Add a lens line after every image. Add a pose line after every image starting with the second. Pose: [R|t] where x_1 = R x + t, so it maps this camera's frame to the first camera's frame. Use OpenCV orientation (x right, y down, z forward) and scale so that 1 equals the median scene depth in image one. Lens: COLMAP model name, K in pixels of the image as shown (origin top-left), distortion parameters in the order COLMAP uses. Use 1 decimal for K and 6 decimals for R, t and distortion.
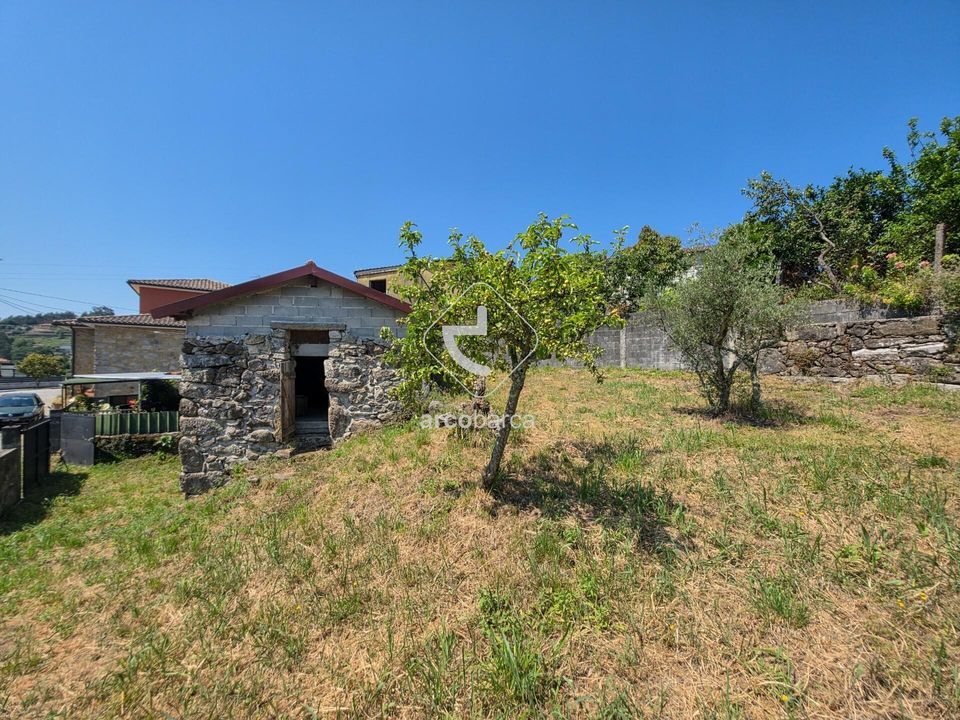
lens RADIAL K [[390.3, 0, 480.5], [0, 390.3, 362.8], [0, 0, 1]] dist [-0.007366, -0.000339]
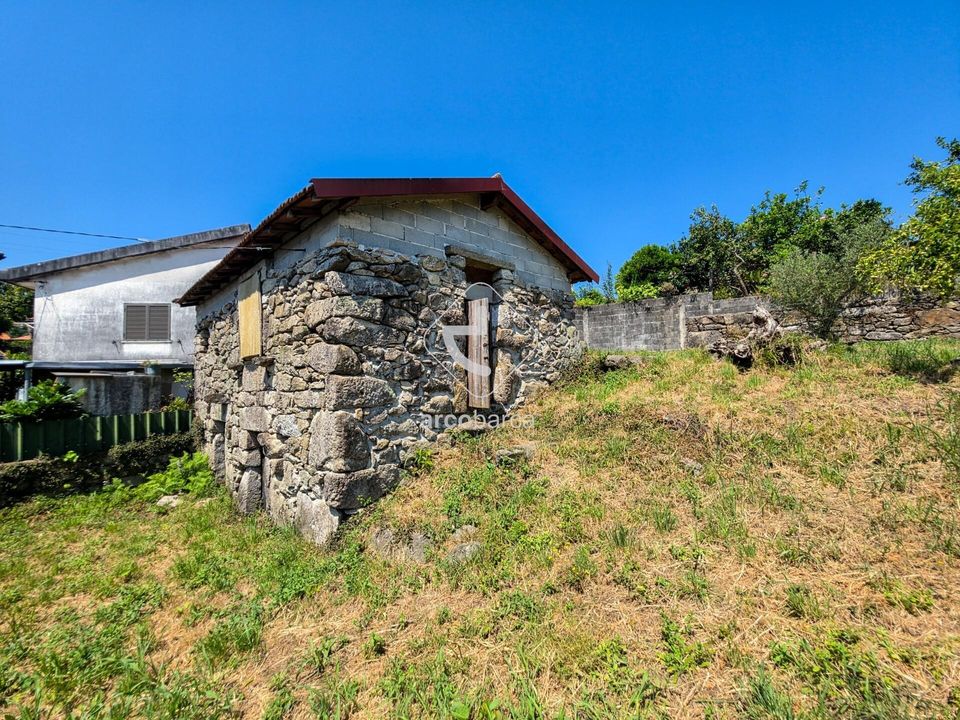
lens RADIAL K [[390.3, 0, 480.1], [0, 390.3, 364.3], [0, 0, 1]] dist [-0.007366, -0.000339]
pose [[0.838536, -0.001195, 0.544845, -0.888529], [0.029743, 0.998607, -0.043585, 0.149845], [-0.544034, 0.052753, 0.837403, 0.385862]]
